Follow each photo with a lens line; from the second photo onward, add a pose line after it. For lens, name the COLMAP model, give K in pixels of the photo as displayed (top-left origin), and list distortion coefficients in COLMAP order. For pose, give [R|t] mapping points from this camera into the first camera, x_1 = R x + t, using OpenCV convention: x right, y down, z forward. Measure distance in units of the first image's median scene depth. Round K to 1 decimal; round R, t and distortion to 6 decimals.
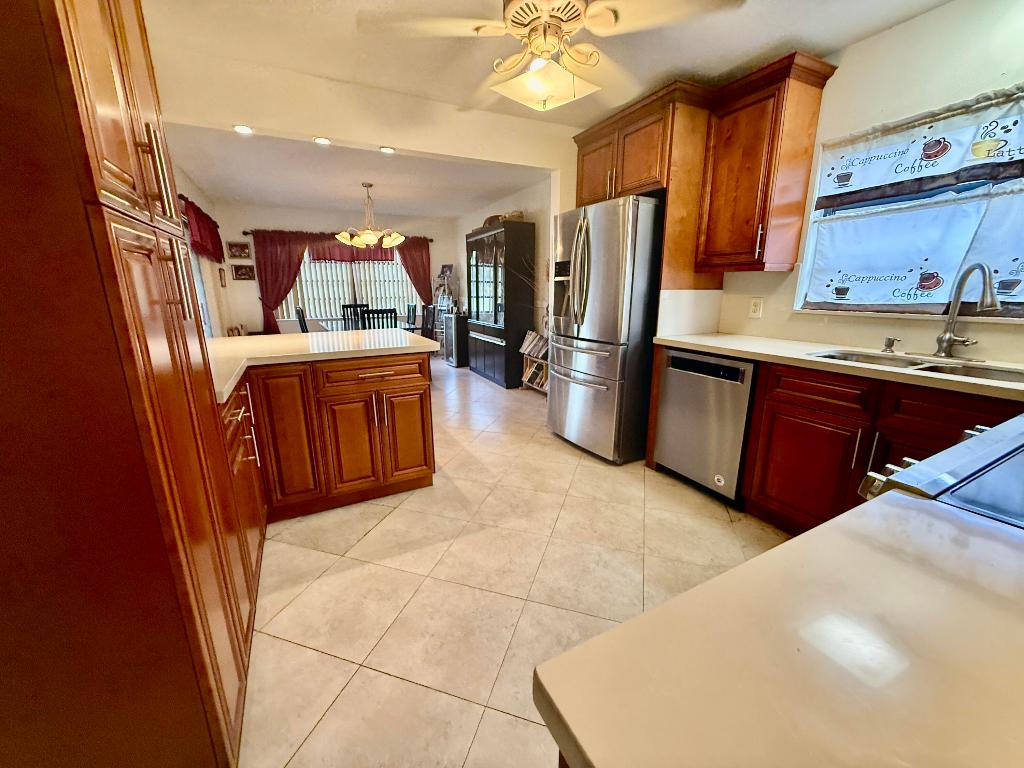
lens RADIAL K [[409.2, 0, 512.0], [0, 409.2, 384.0], [0, 0, 1]] dist [-0.002119, -0.000186]
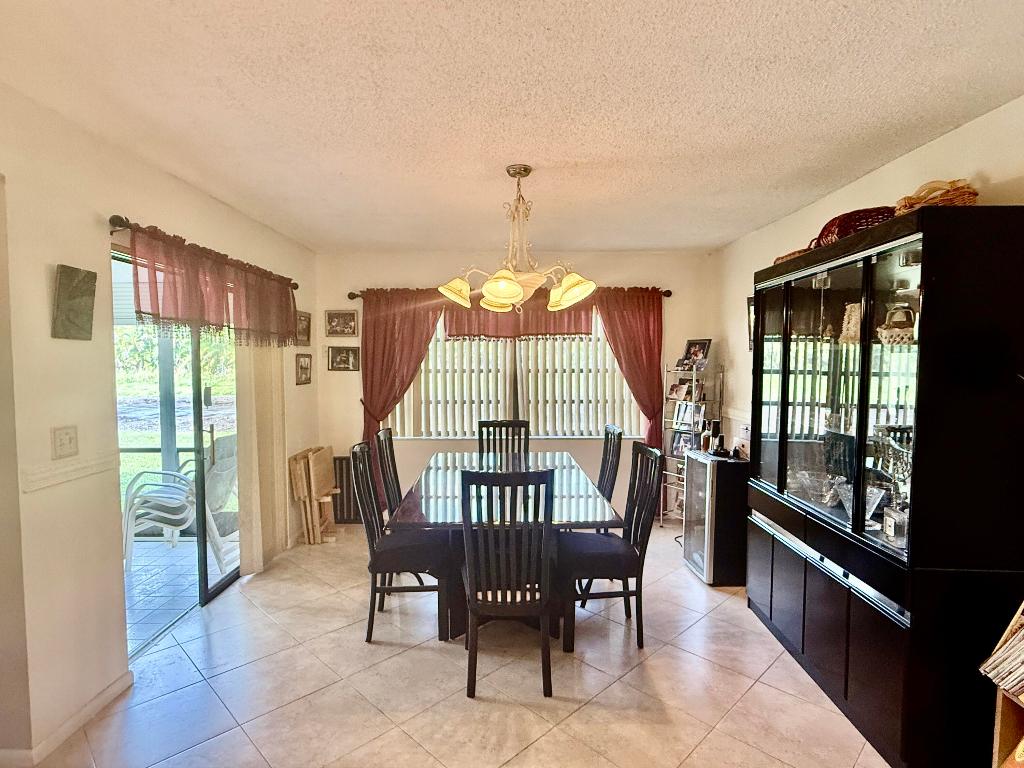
lens RADIAL K [[530.7, 0, 512.0], [0, 530.7, 384.0], [0, 0, 1]] dist [0.000659, -0.000124]
pose [[0.889253, 0.026983, -0.456620, -0.079771], [-0.108985, 0.982008, -0.154215, -0.142502], [0.444243, 0.186901, 0.876194, 0.433147]]
